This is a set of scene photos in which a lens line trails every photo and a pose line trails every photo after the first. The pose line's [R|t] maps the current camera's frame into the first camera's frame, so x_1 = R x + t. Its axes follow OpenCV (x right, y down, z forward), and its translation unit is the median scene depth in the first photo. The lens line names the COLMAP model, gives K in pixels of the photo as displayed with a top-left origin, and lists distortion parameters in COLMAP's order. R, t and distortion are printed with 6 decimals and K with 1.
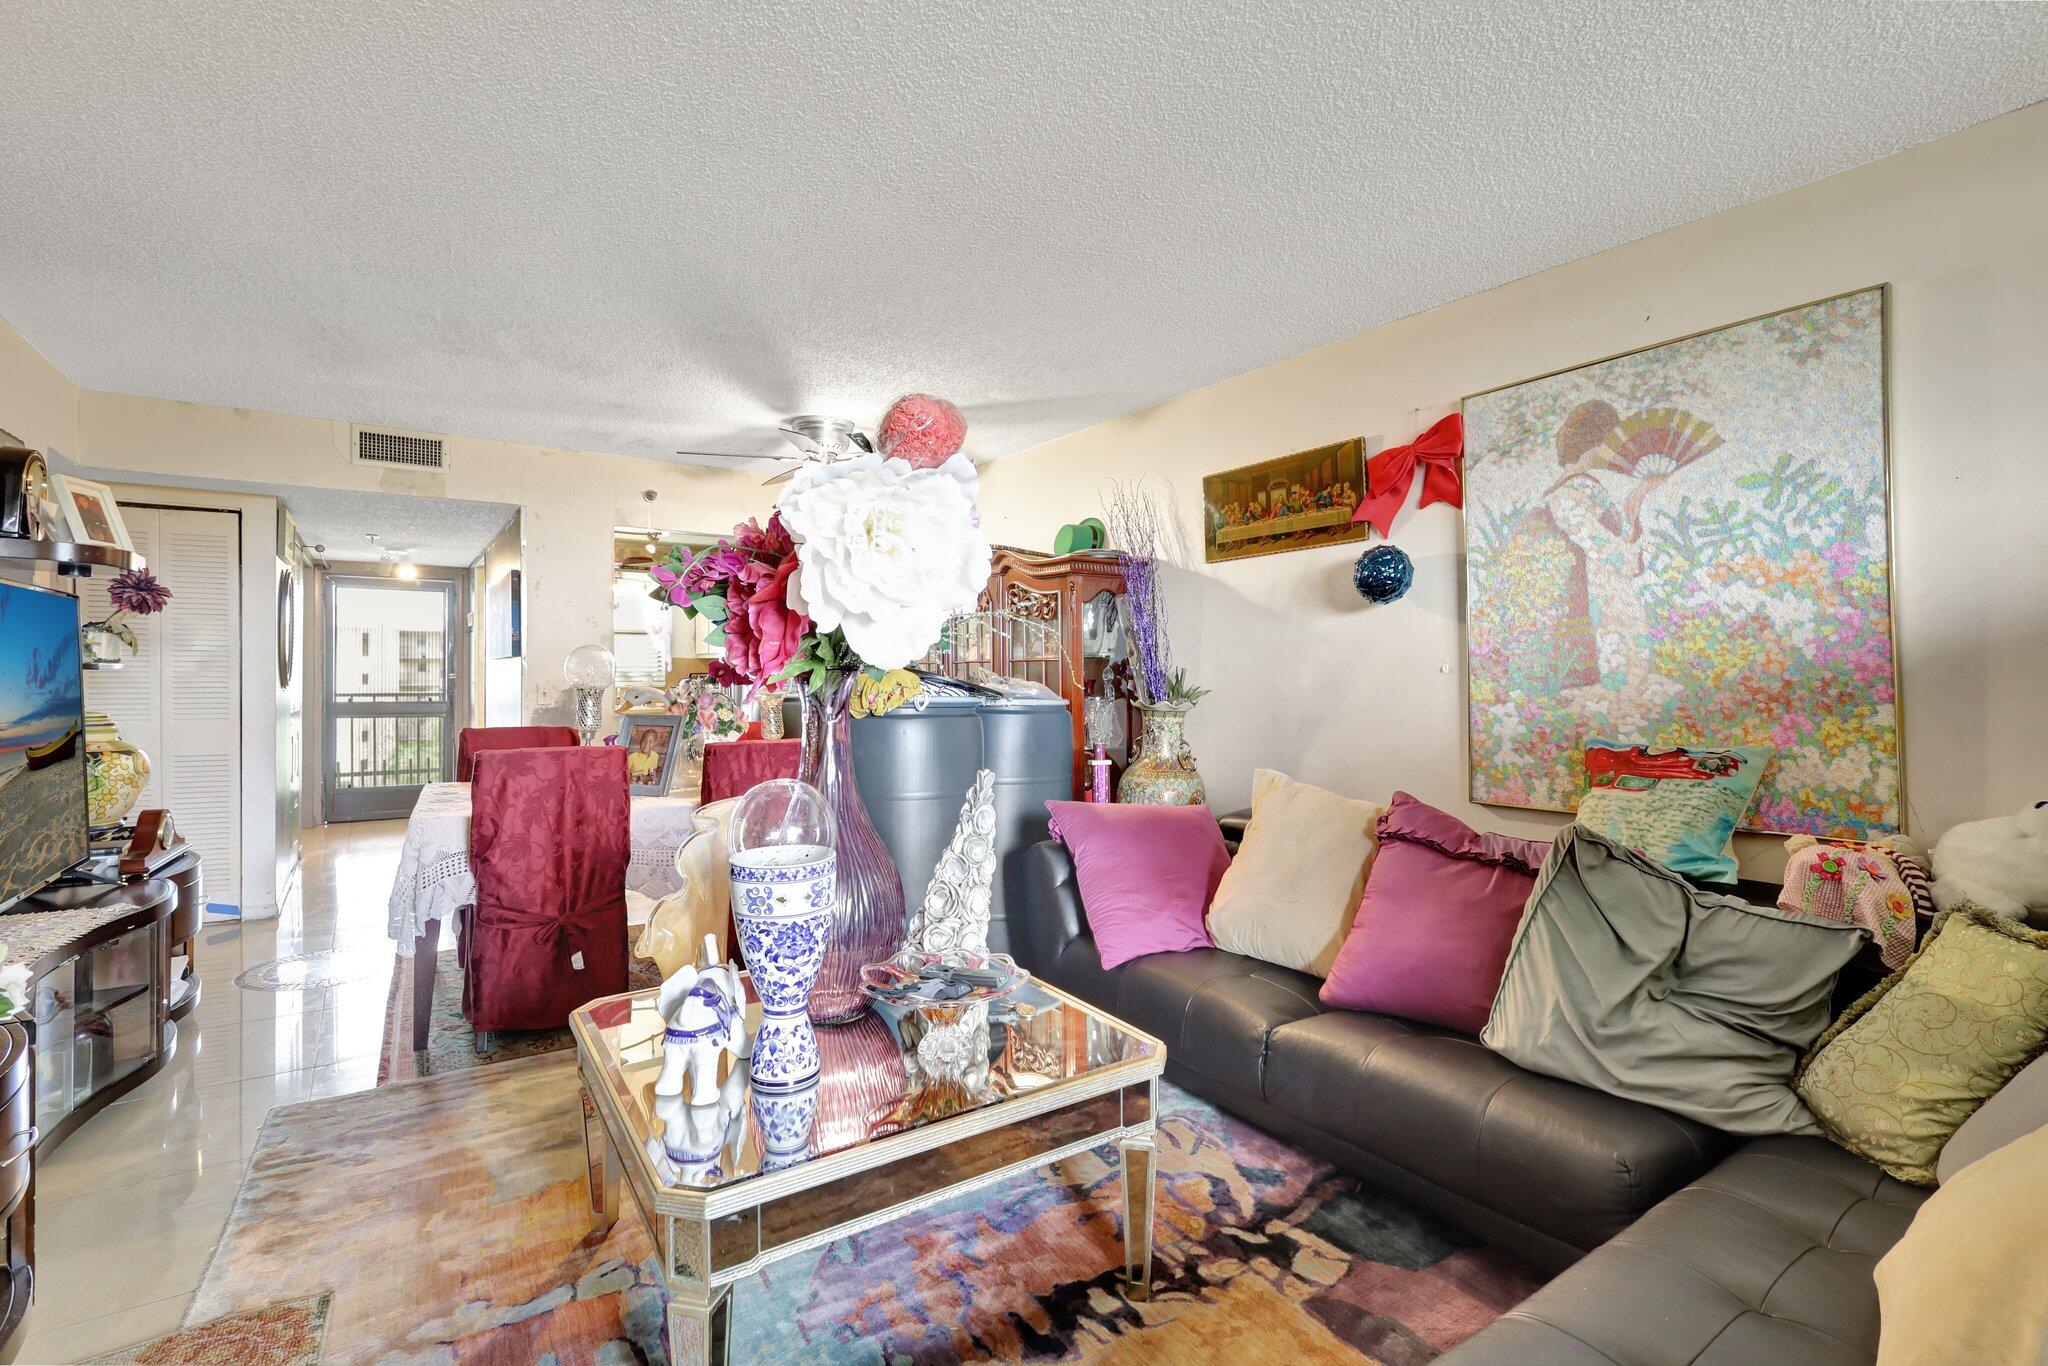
lens RADIAL K [[941.2, 0, 1024.9], [0, 941.2, 673.1], [0, 0, 1]] dist [-0.000340, -0.000097]
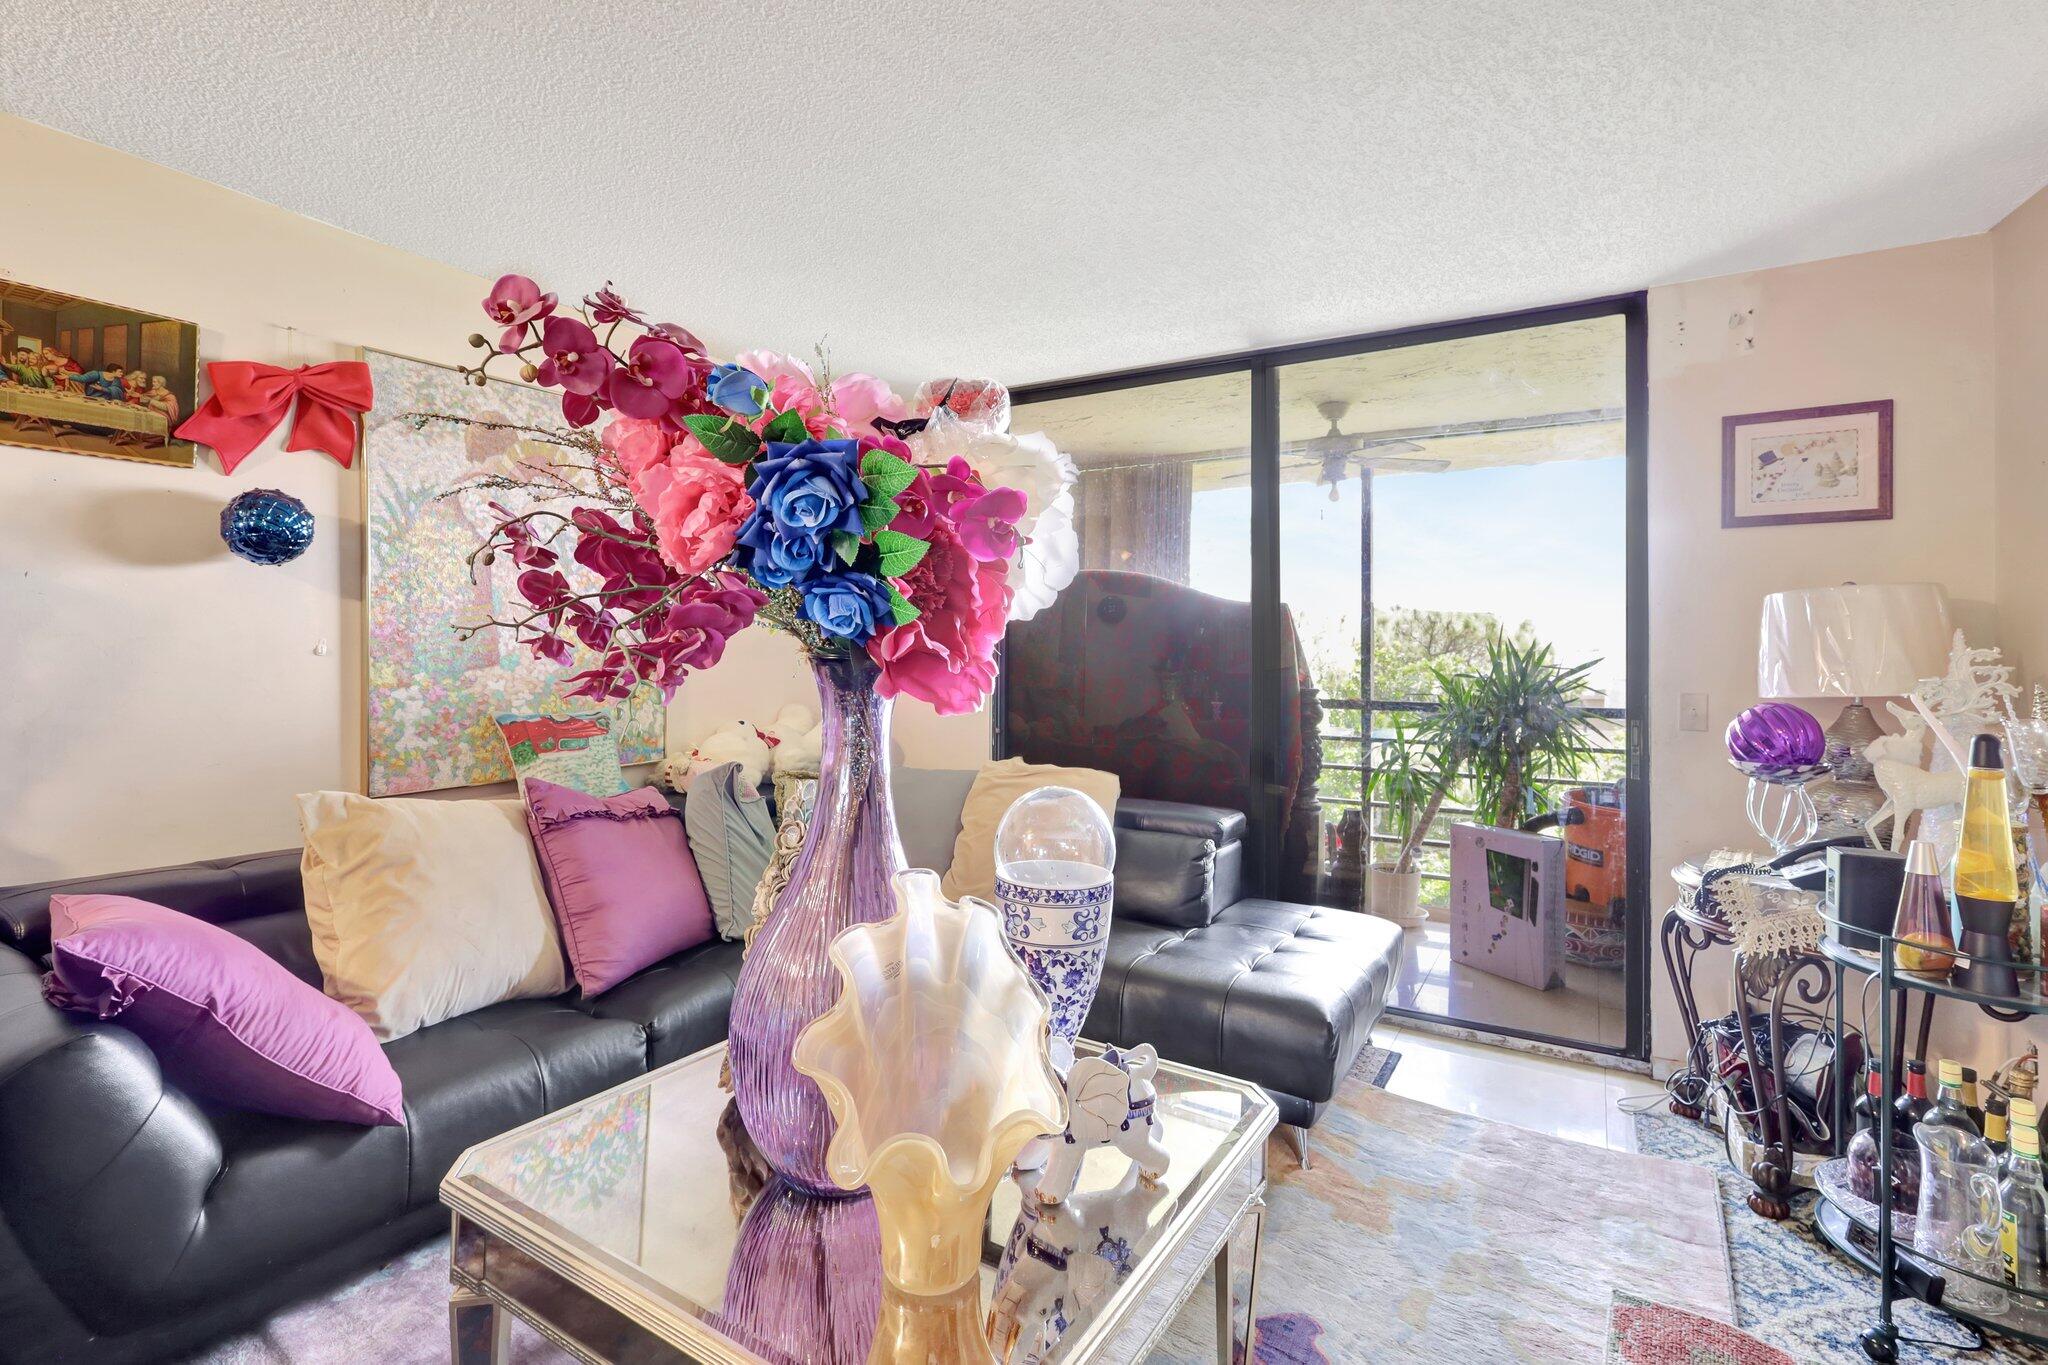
lens RADIAL K [[941.2, 0, 1024.1], [0, 941.2, 672.0], [0, 0, 1]] dist [-0.000340, -0.000097]
pose [[-0.408451, -0.012816, 0.912690, -0.625372], [0.003419, 0.999873, 0.015570, 0.004017], [-0.912774, 0.009480, -0.408356, 0.818948]]
